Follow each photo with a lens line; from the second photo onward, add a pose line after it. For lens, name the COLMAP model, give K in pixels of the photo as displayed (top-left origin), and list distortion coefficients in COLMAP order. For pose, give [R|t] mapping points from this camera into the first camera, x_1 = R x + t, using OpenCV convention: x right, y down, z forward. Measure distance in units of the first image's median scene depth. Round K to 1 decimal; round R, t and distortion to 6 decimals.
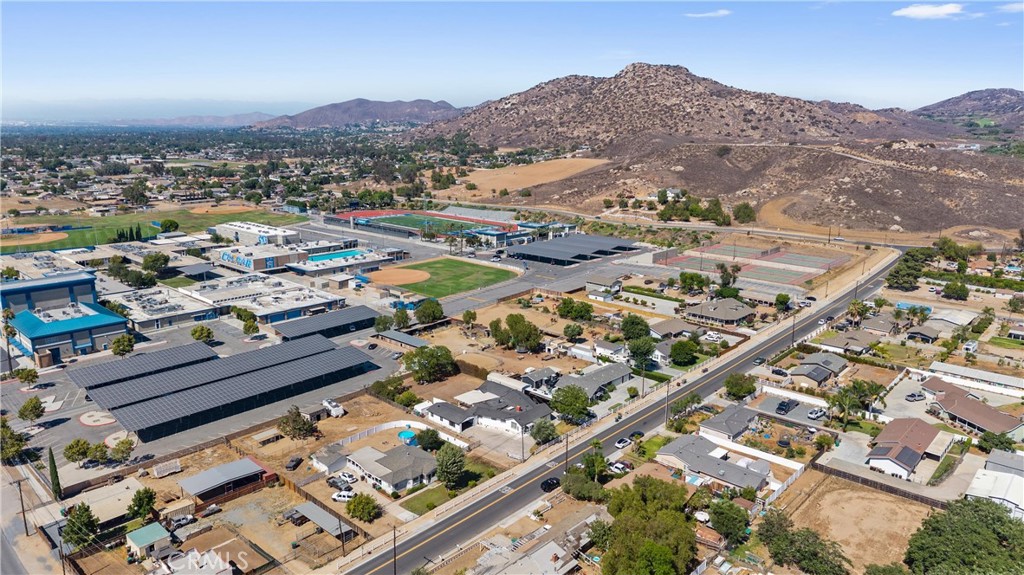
lens RADIAL K [[683.0, 0, 512.0], [0, 683.0, 287.5], [0, 0, 1]] dist [-0.000045, 0.000277]
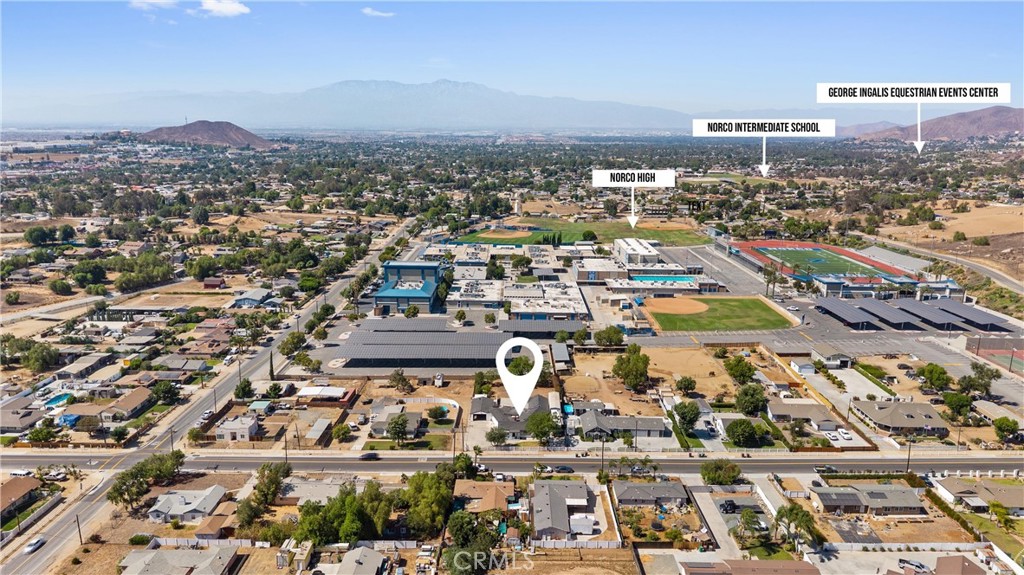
lens RADIAL K [[683.0, 0, 512.0], [0, 683.0, 287.5], [0, 0, 1]] dist [-0.000045, 0.000277]
pose [[0.670975, 0.163321, -0.723270, 0.370625], [-0.173505, 0.982942, 0.060998, -0.055391], [0.720895, 0.084563, 0.687866, 0.055604]]
